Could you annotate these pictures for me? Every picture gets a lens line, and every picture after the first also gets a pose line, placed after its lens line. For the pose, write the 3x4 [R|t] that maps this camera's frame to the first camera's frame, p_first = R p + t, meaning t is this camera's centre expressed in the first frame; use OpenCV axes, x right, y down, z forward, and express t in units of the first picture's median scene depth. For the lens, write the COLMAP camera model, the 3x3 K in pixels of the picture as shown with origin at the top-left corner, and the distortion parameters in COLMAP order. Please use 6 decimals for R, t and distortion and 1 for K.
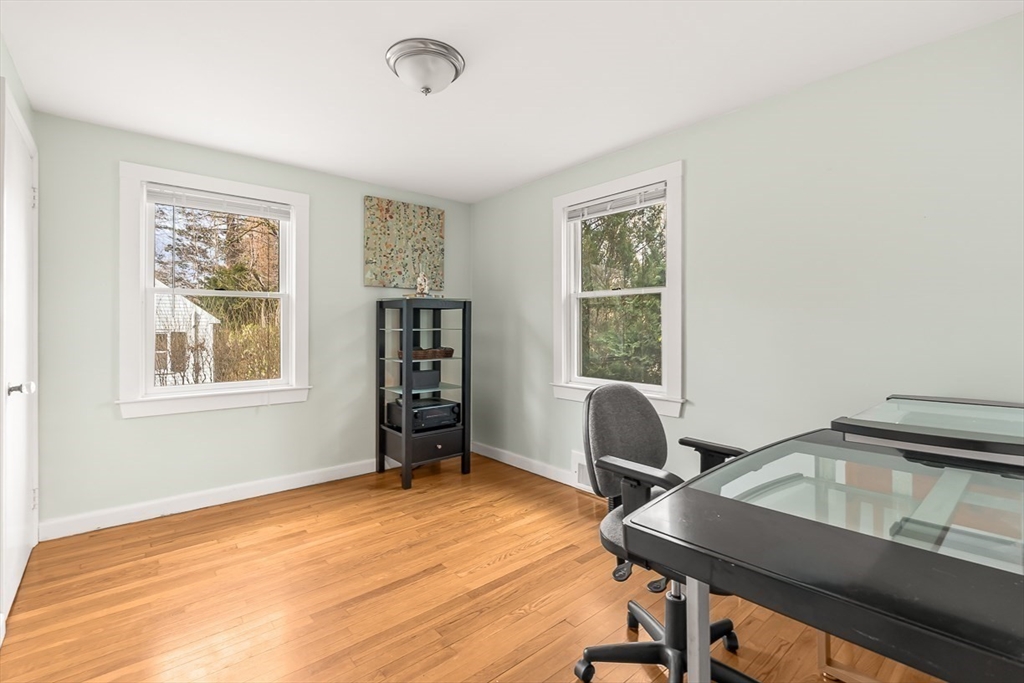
lens RADIAL K [[461.0, 0, 512.0], [0, 461.0, 341.5], [0, 0, 1]] dist [-0.001118, -0.000201]
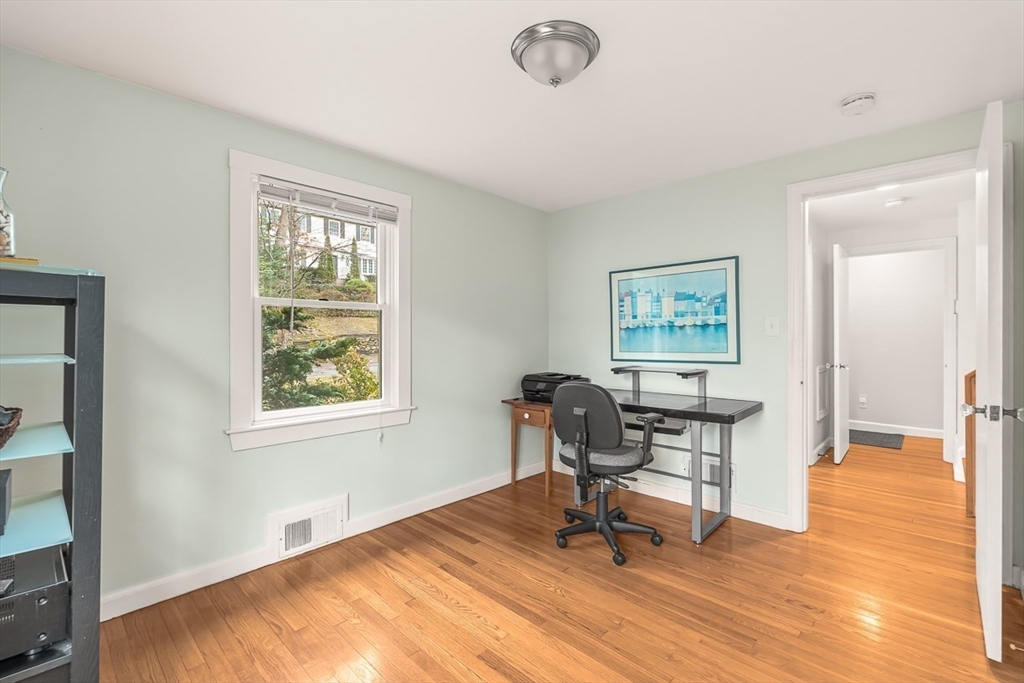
lens RADIAL K [[455.1, 0, 518.9], [0, 455.1, 343.3], [0, 0, 1]] dist [-0.000996, -0.000459]
pose [[-0.116858, -0.016266, 0.993015, -0.804043], [0.030392, 0.999339, 0.019946, -0.044475], [-0.992683, 0.032511, -0.116287, 0.892206]]
